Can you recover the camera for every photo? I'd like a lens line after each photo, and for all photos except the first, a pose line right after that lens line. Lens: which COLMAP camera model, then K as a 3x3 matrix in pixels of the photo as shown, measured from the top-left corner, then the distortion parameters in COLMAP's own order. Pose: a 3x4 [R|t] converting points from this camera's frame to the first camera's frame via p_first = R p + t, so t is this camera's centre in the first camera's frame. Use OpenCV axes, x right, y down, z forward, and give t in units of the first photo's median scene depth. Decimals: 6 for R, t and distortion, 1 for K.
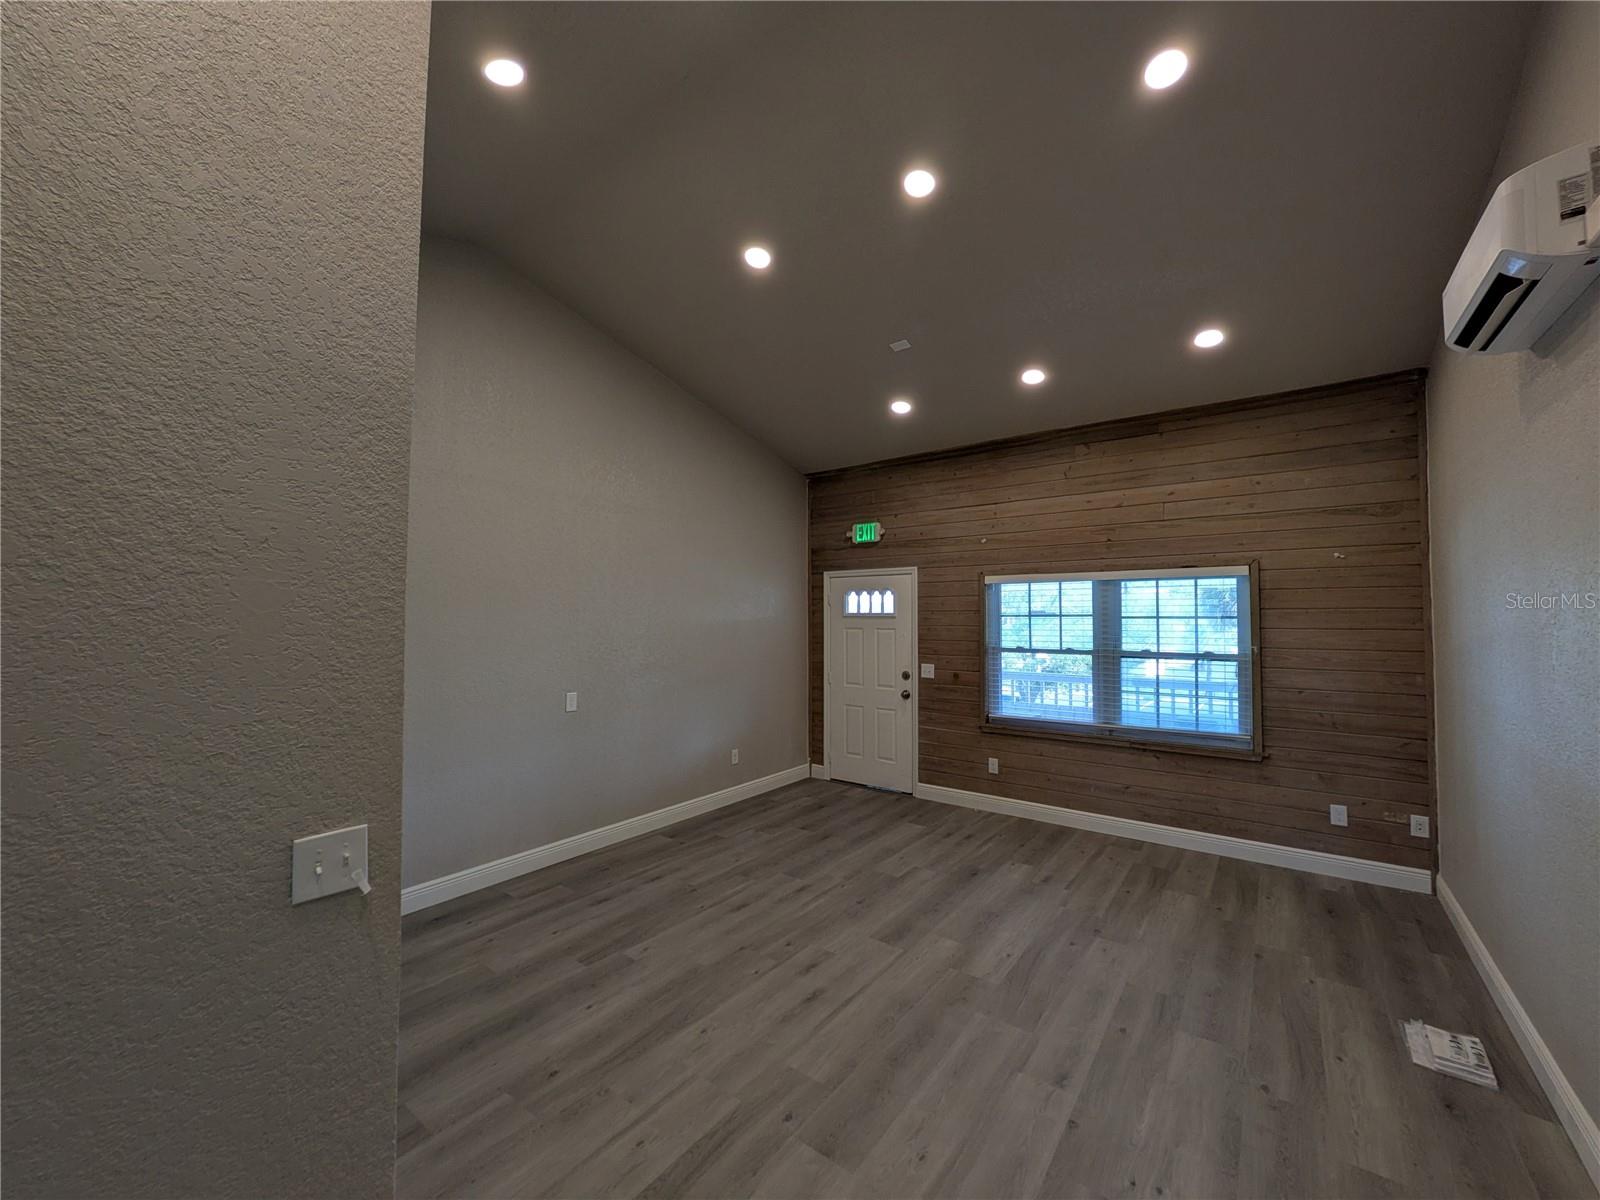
lens RADIAL K [[632.8, 0, 804.1], [0, 632.8, 605.4], [0, 0, 1]] dist [0.001446, -0.000306]
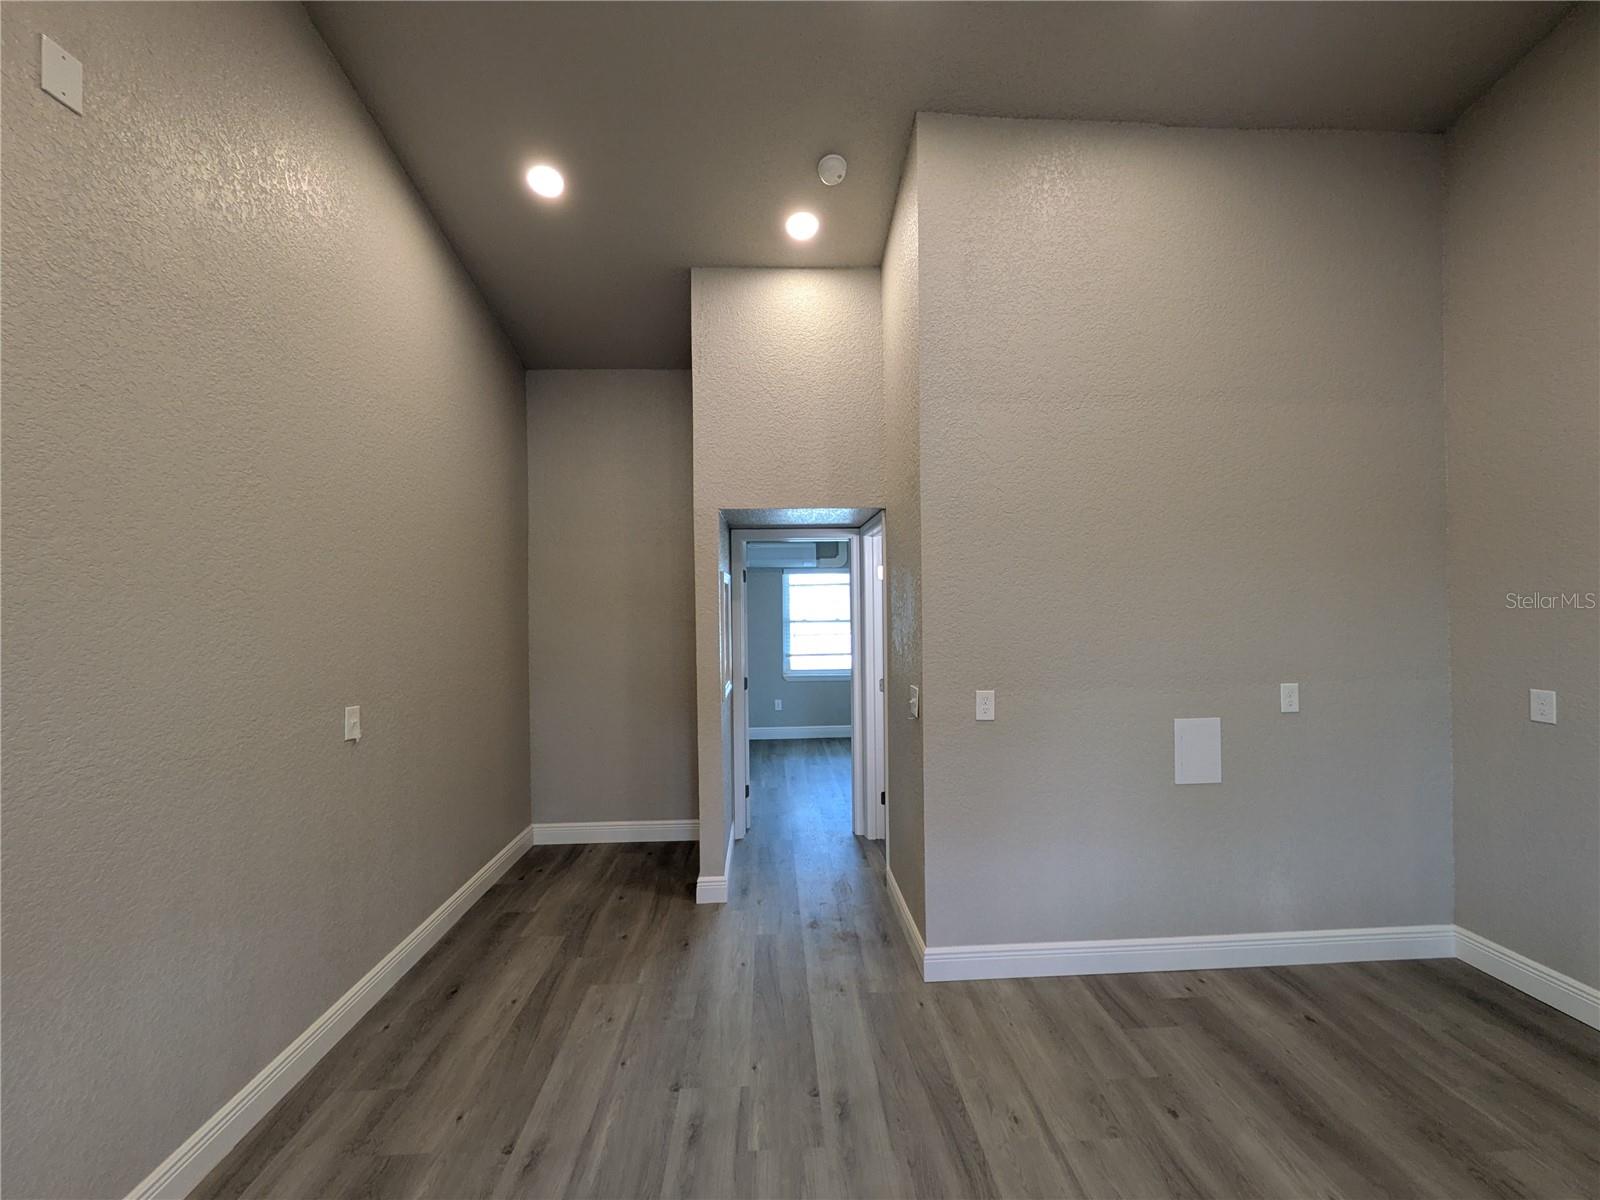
lens RADIAL K [[632.8, 0, 804.0], [0, 632.8, 600.7], [0, 0, 1]] dist [0.001446, -0.000306]
pose [[-0.769129, 0.008228, -0.639040, 0.290762], [0.026316, 0.999477, -0.018804, 0.025842], [0.638551, -0.031280, -0.768943, 0.742782]]
